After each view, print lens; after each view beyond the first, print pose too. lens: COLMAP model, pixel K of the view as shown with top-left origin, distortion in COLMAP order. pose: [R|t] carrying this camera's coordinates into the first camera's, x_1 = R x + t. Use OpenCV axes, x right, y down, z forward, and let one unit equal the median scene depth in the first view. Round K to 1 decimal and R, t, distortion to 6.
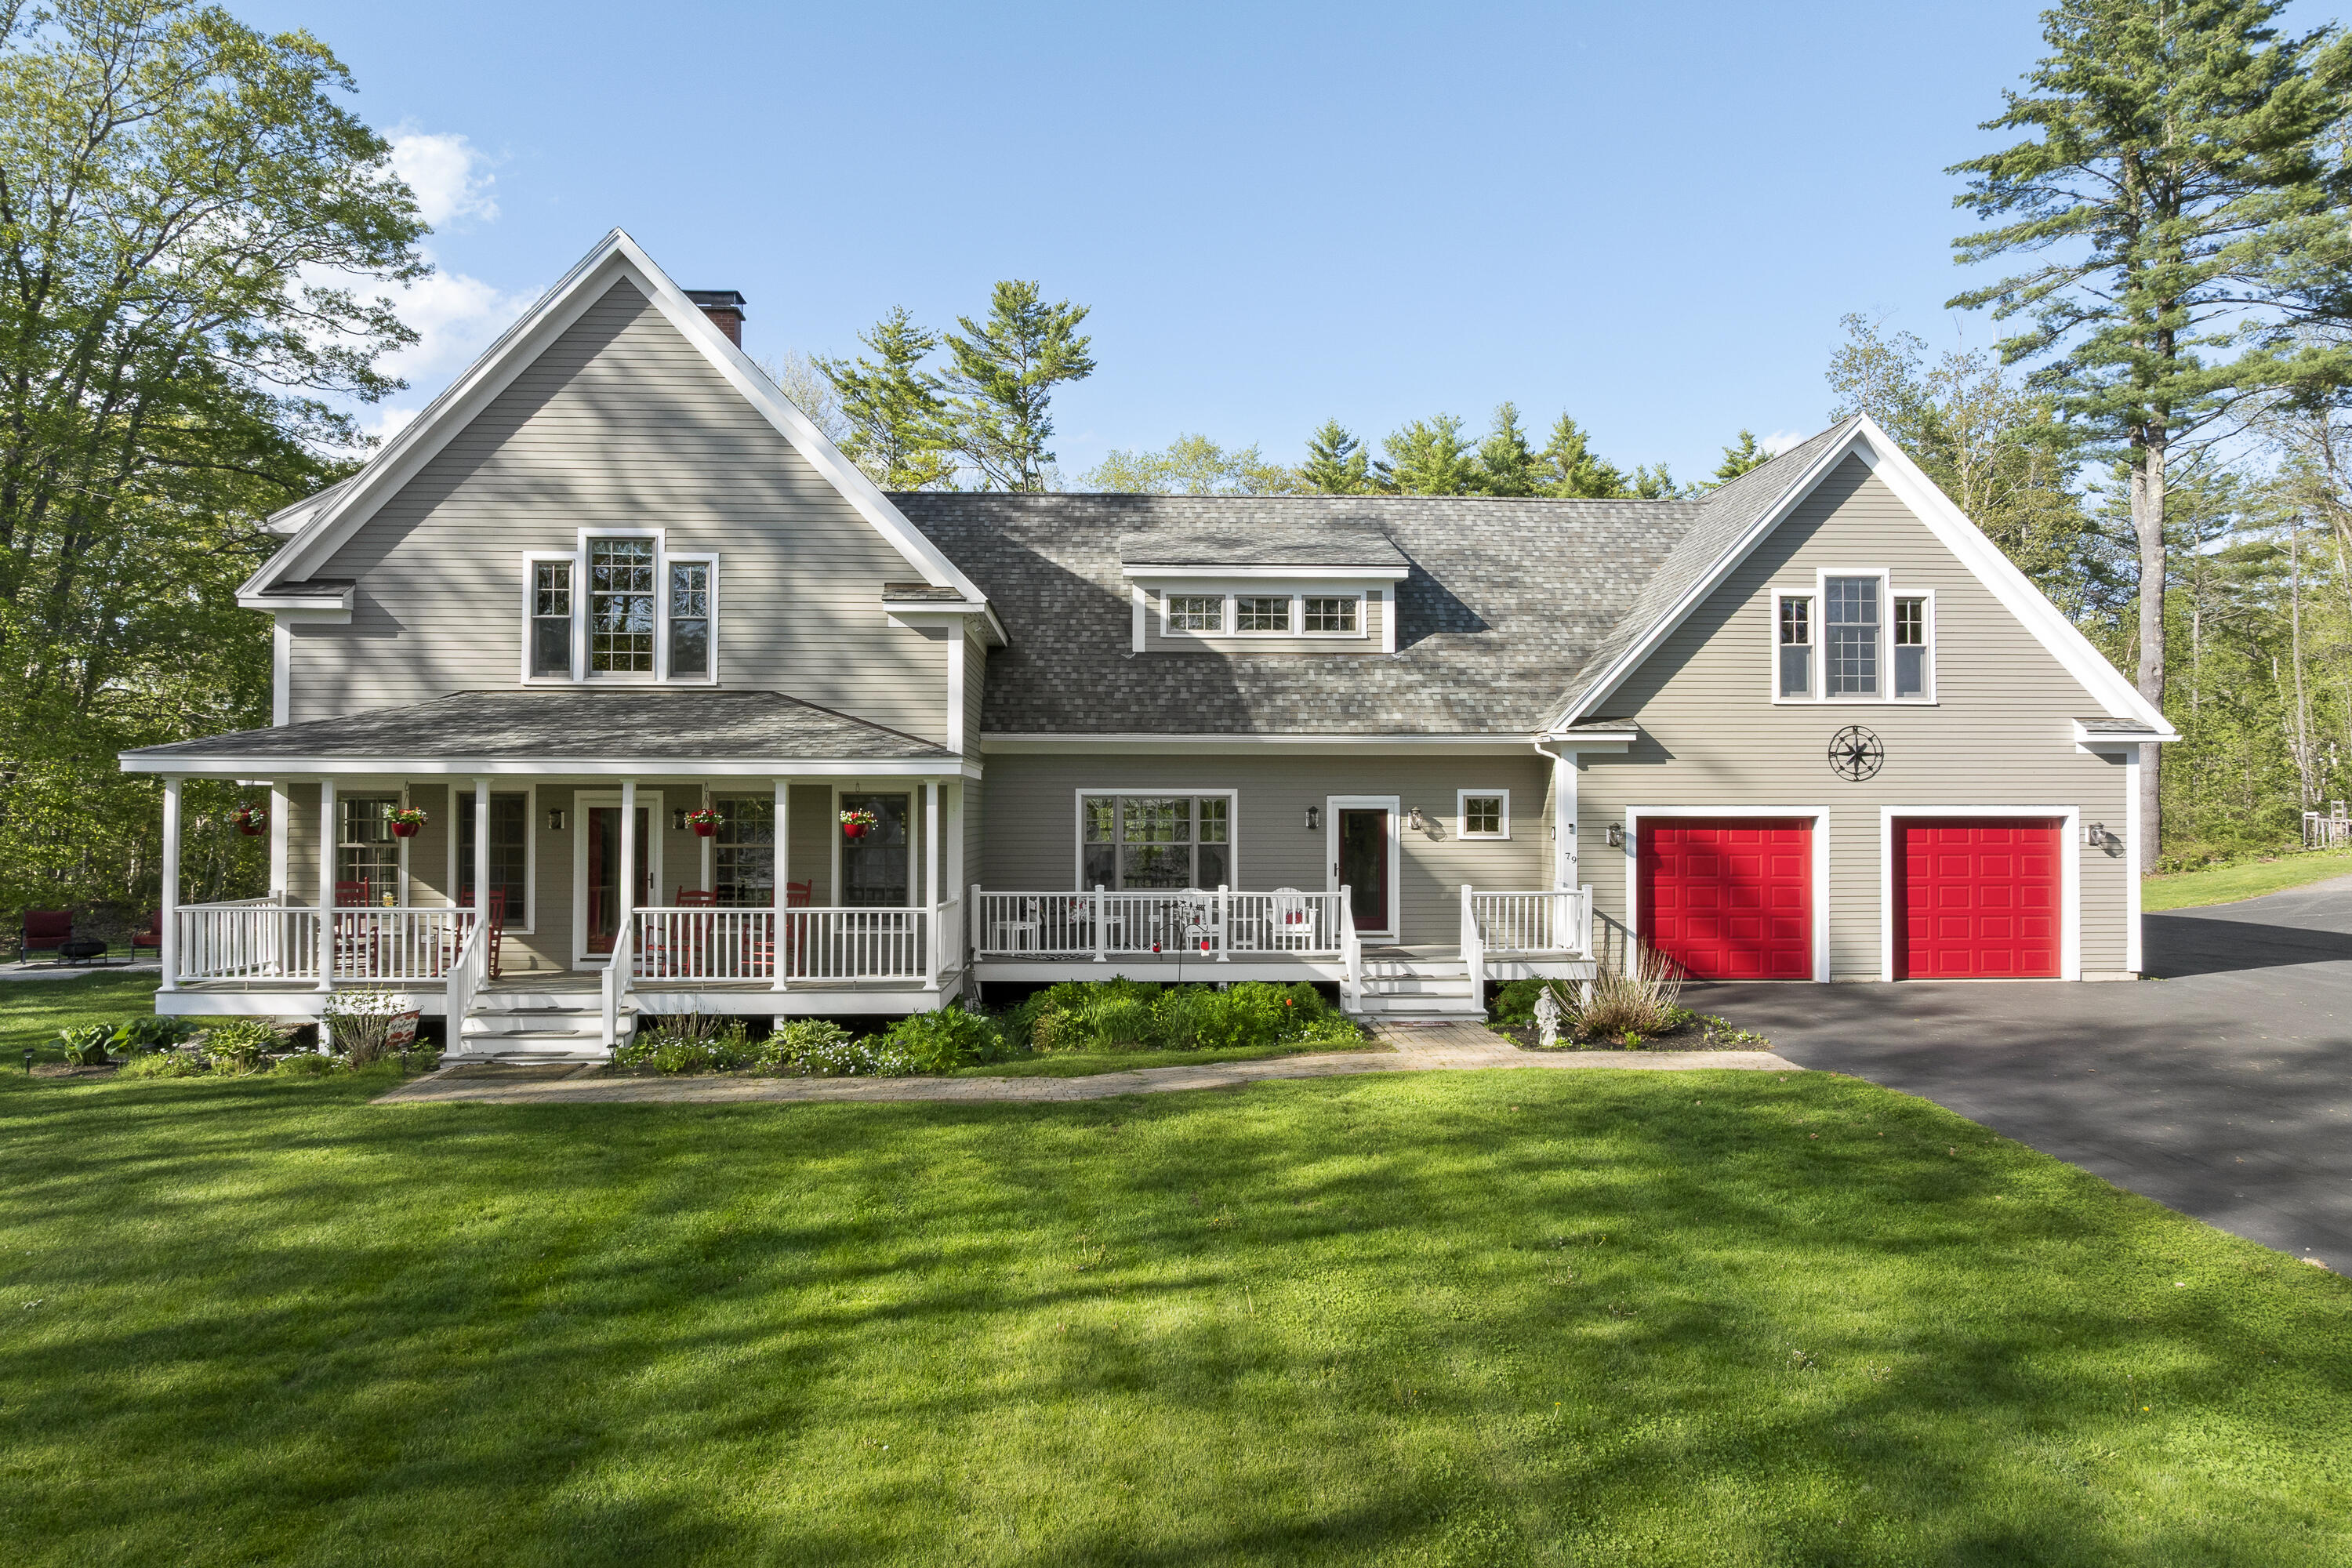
lens RADIAL K [[1634.1, 0, 1176.7], [0, 1634.1, 791.1], [0, 0, 1]] dist [-0.006615, 0.006799]
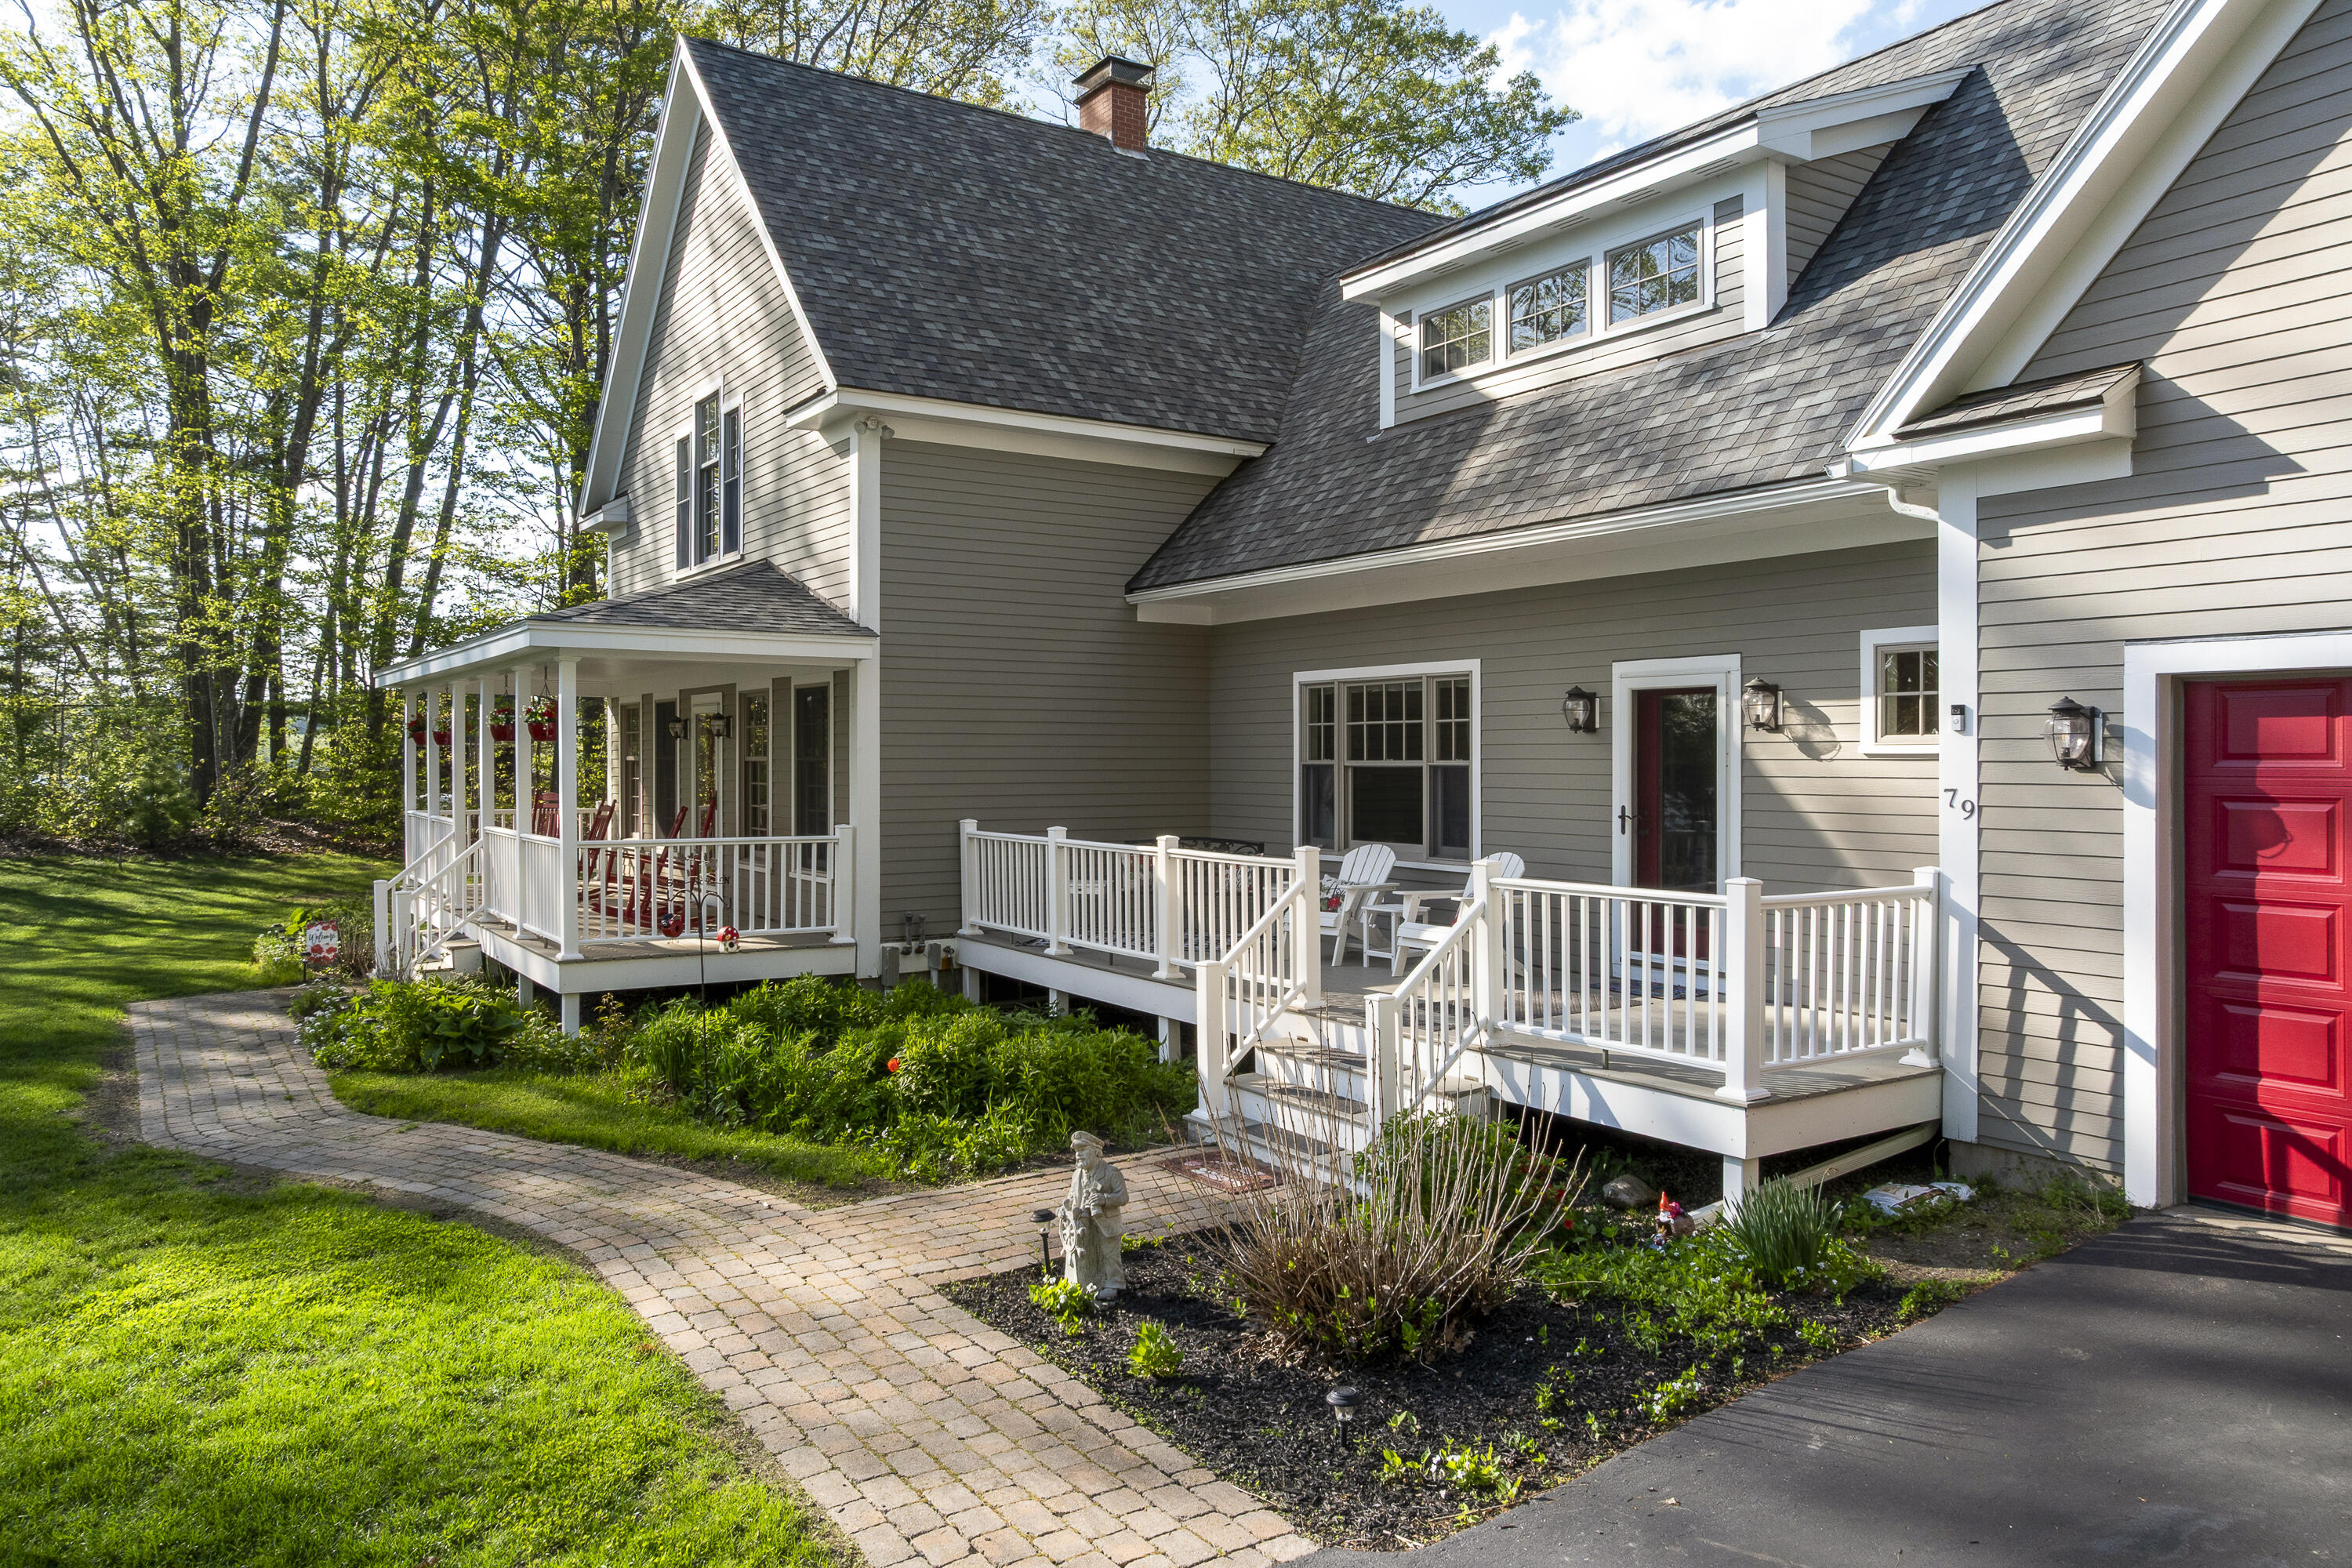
lens RADIAL K [[1634.1, 0, 1180.5], [0, 1634.1, 772.4], [0, 0, 1]] dist [-0.006615, 0.006799]
pose [[0.509347, 0.005741, -0.860542, 0.437650], [0.013280, 0.999806, 0.014531, 0.026118], [0.860459, -0.018829, 0.509172, 0.655027]]
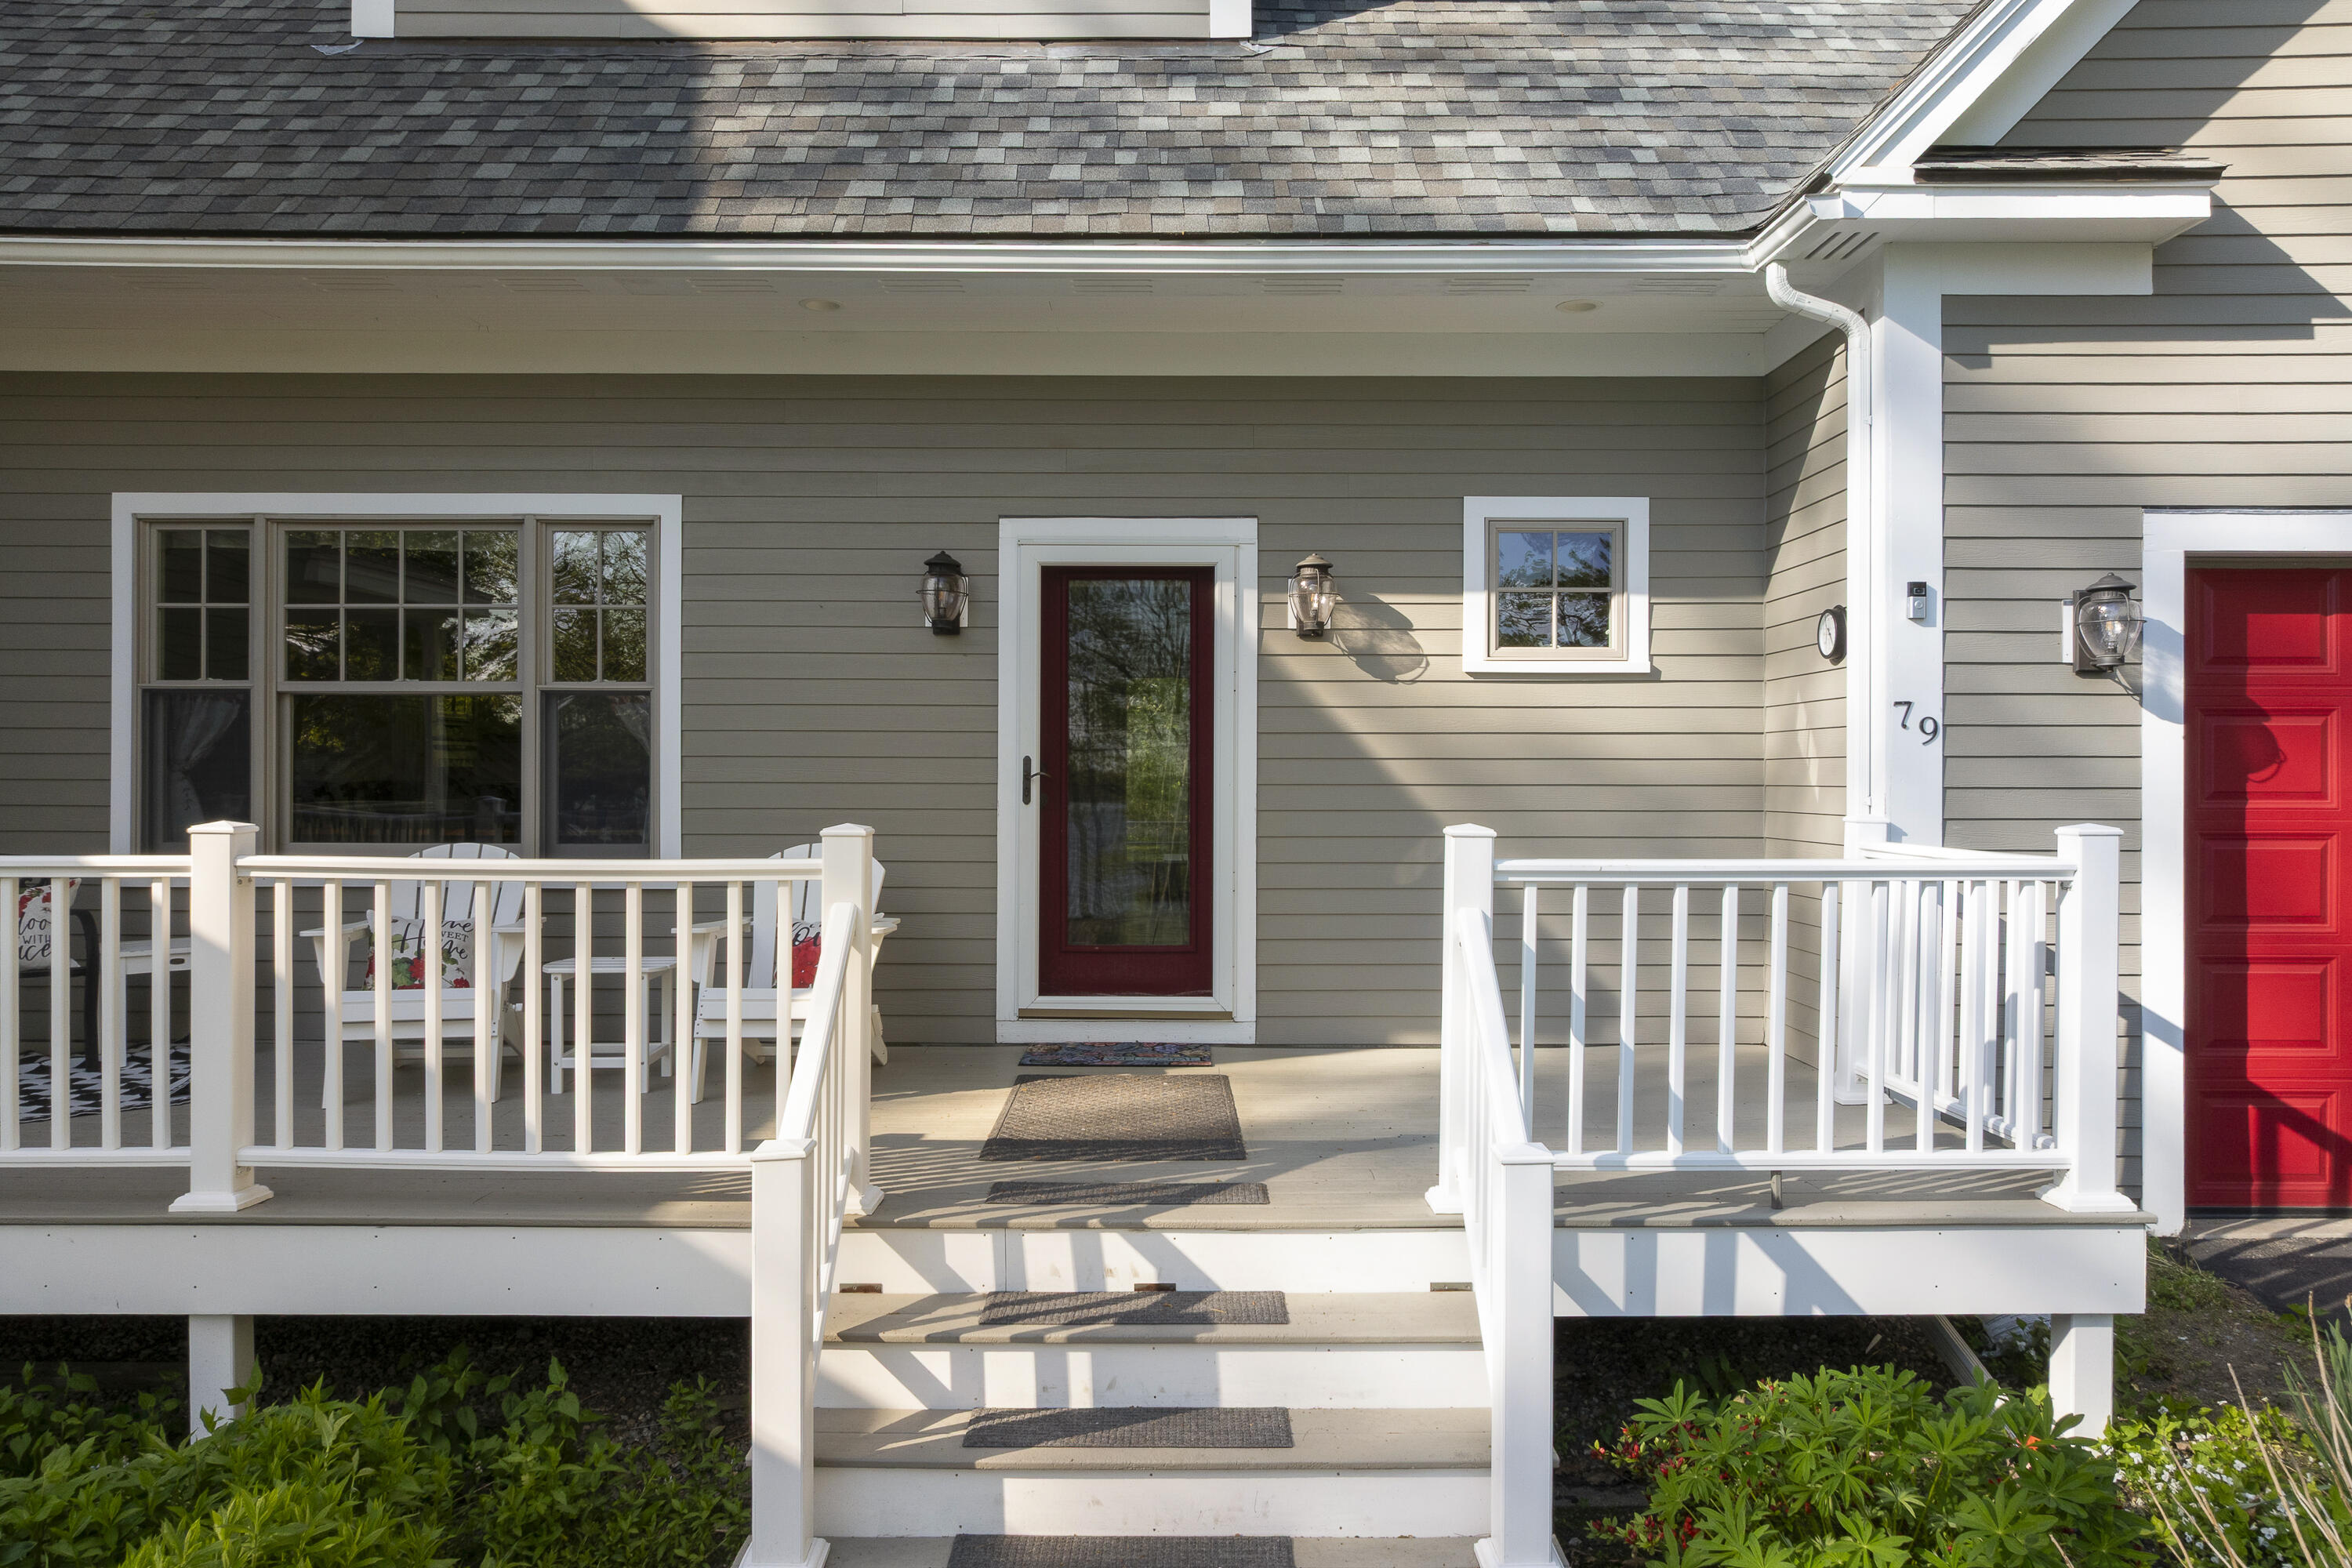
lens RADIAL K [[1634.1, 0, 1187.1], [0, 1634.1, 782.4], [0, 0, 1]] dist [-0.006615, 0.006799]
pose [[0.999379, 0.000160, -0.035234, 0.135091], [0.000361, 0.999890, 0.014796, 0.044564], [0.035232, -0.014800, 0.999270, 0.722039]]
